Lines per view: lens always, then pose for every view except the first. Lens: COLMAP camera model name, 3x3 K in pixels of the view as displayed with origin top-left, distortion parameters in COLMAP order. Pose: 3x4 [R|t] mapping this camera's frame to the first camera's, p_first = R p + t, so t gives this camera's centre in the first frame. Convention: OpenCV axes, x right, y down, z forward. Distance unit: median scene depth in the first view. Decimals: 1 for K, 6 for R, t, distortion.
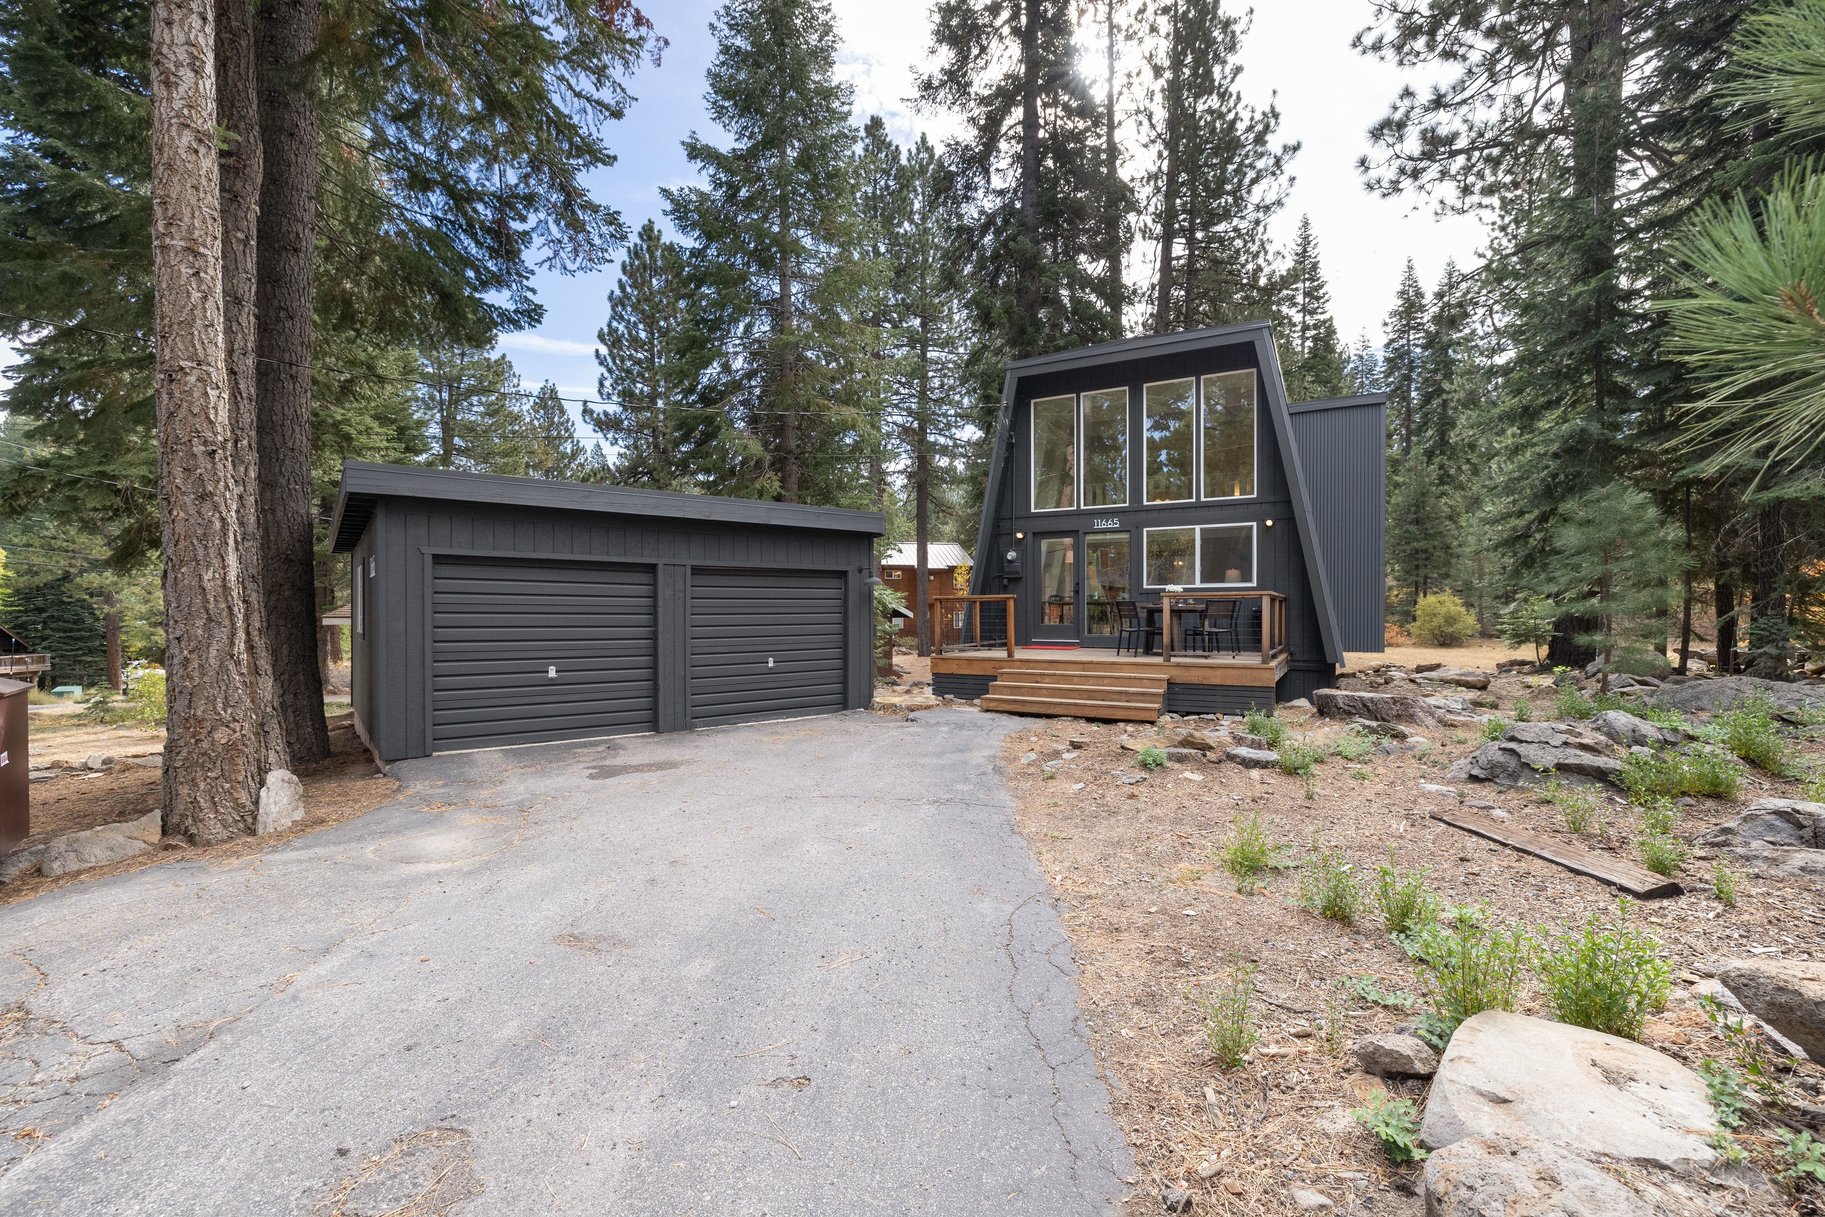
lens RADIAL K [[771.7, 0, 912.5], [0, 771.7, 608.5], [0, 0, 1]] dist [-0.000283, -0.000368]
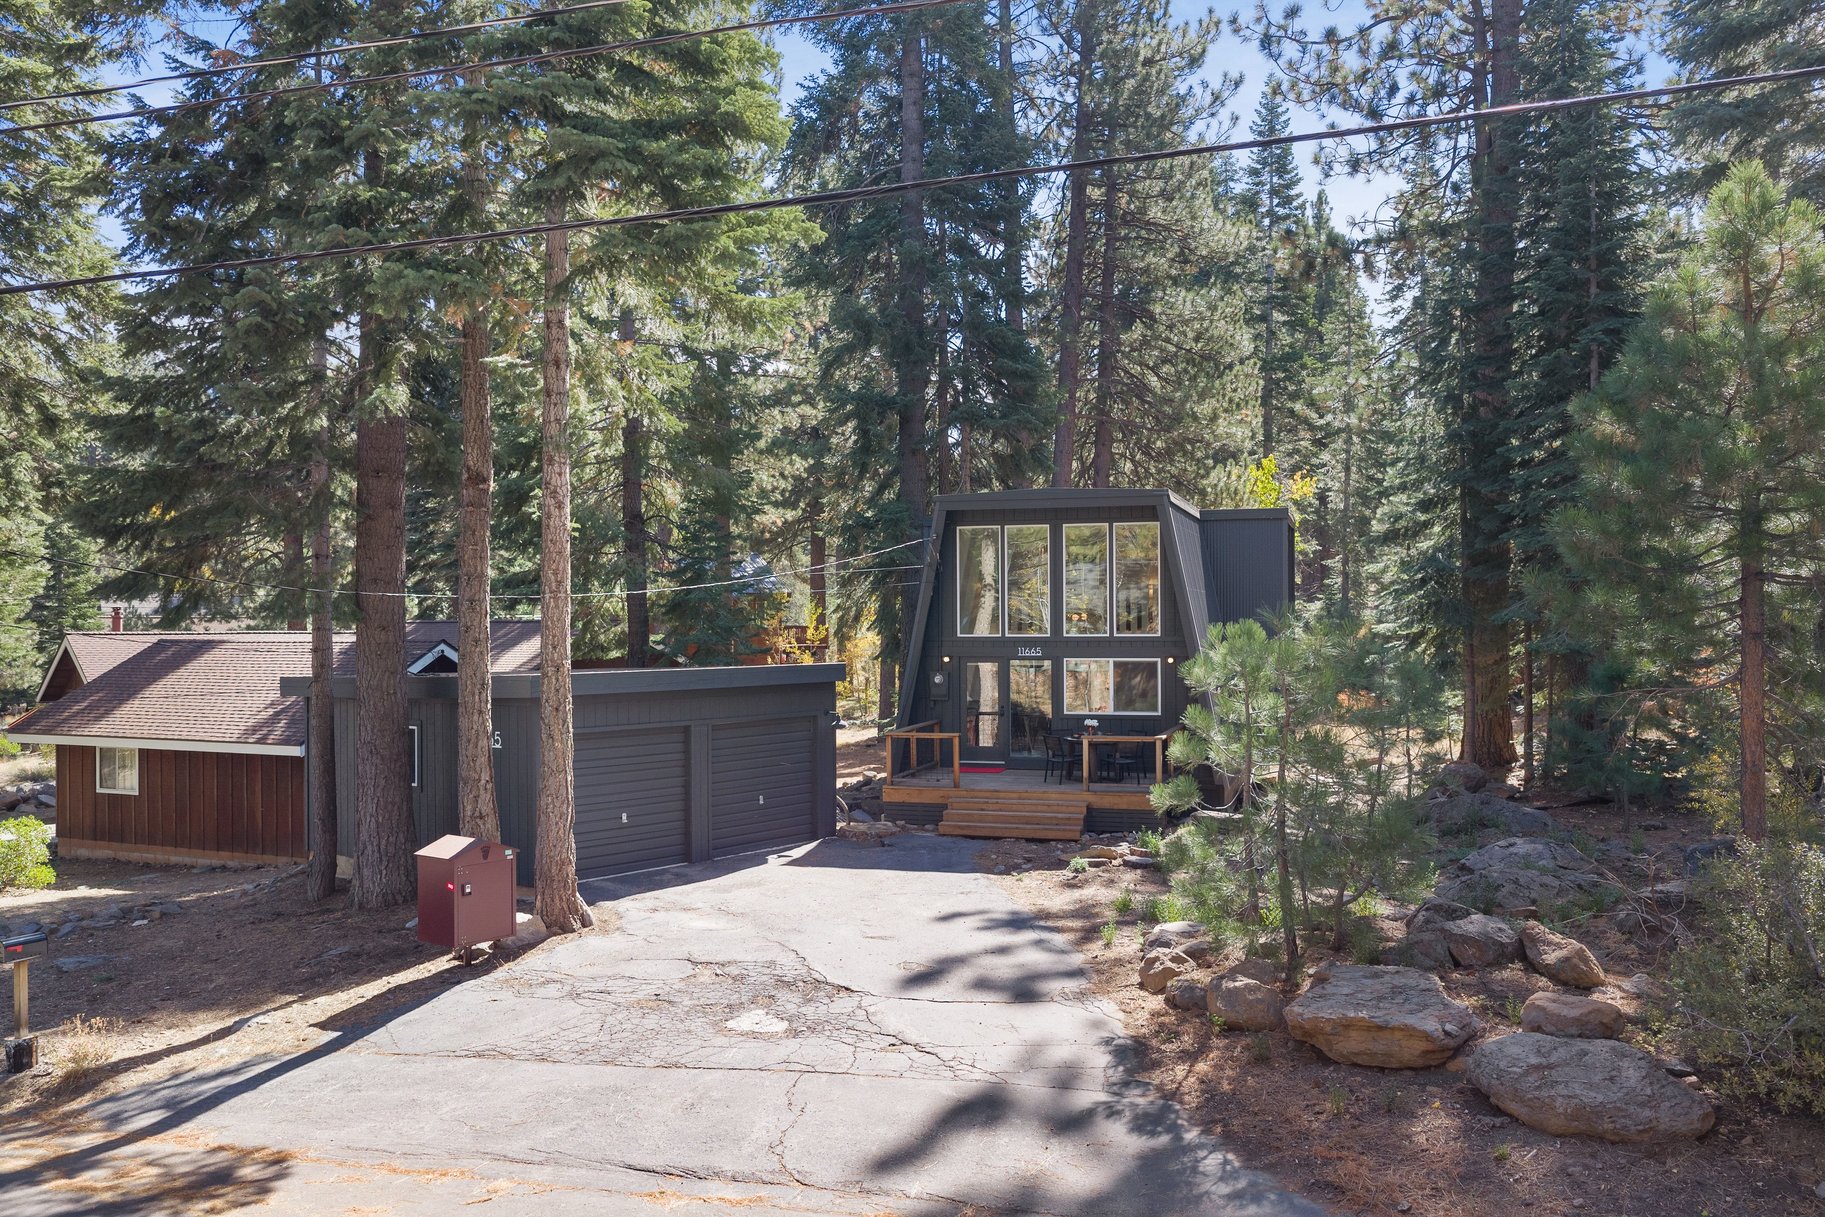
lens RADIAL K [[1505.2, 0, 913.1], [0, 1505.2, 619.1], [0, 0, 1]] dist [0.016317, -0.023877]
pose [[0.977819, -0.004779, 0.209396, -0.355103], [0.004282, 0.999987, 0.002829, -0.170504], [-0.209406, -0.001870, 0.977827, -1.035998]]
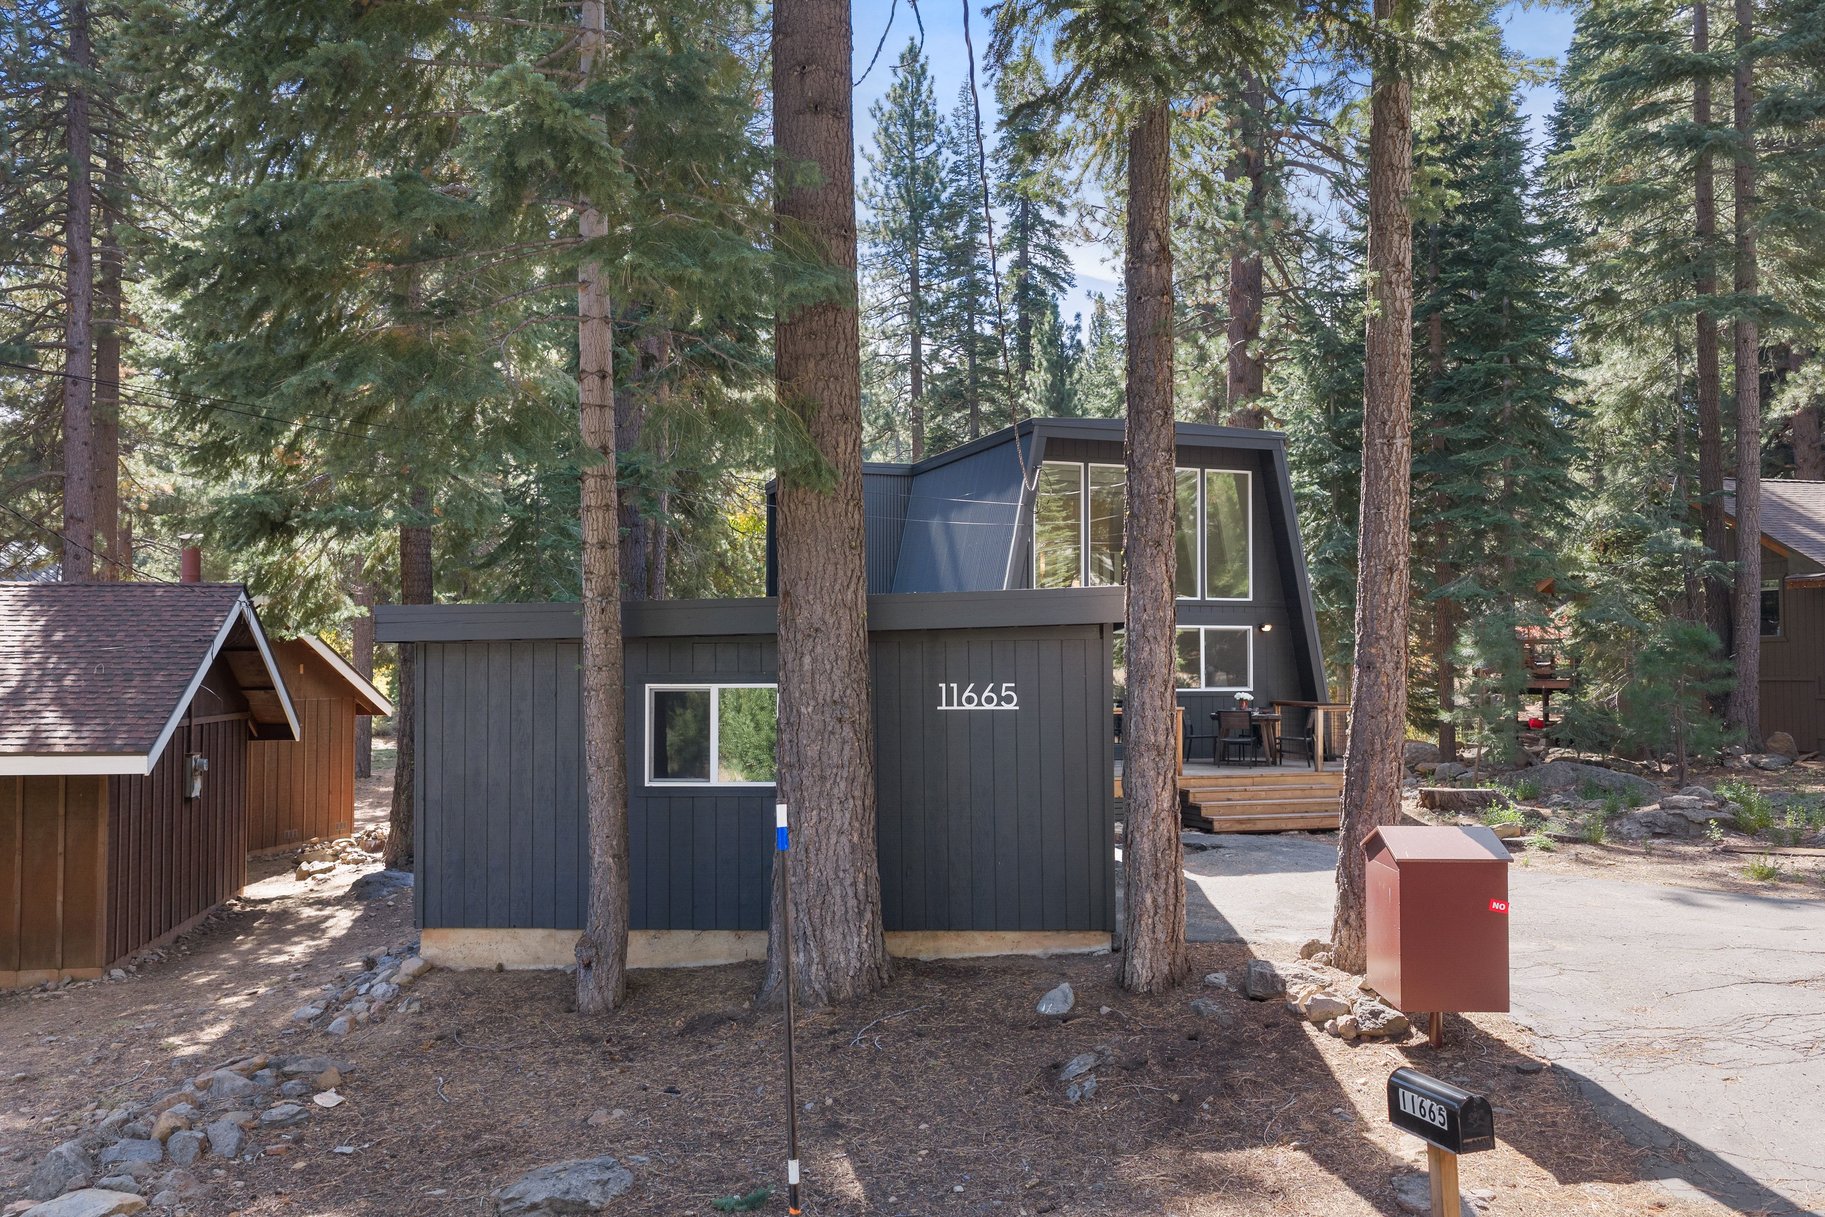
lens RADIAL K [[1508.8, 0, 911.1], [0, 1508.8, 613.3], [0, 0, 1]] dist [0.007667, -0.011801]
pose [[0.670716, 0.027450, 0.741206, -1.235843], [-0.003043, 0.999408, -0.034258, -0.058164], [-0.741708, 0.020722, 0.670402, 0.026563]]
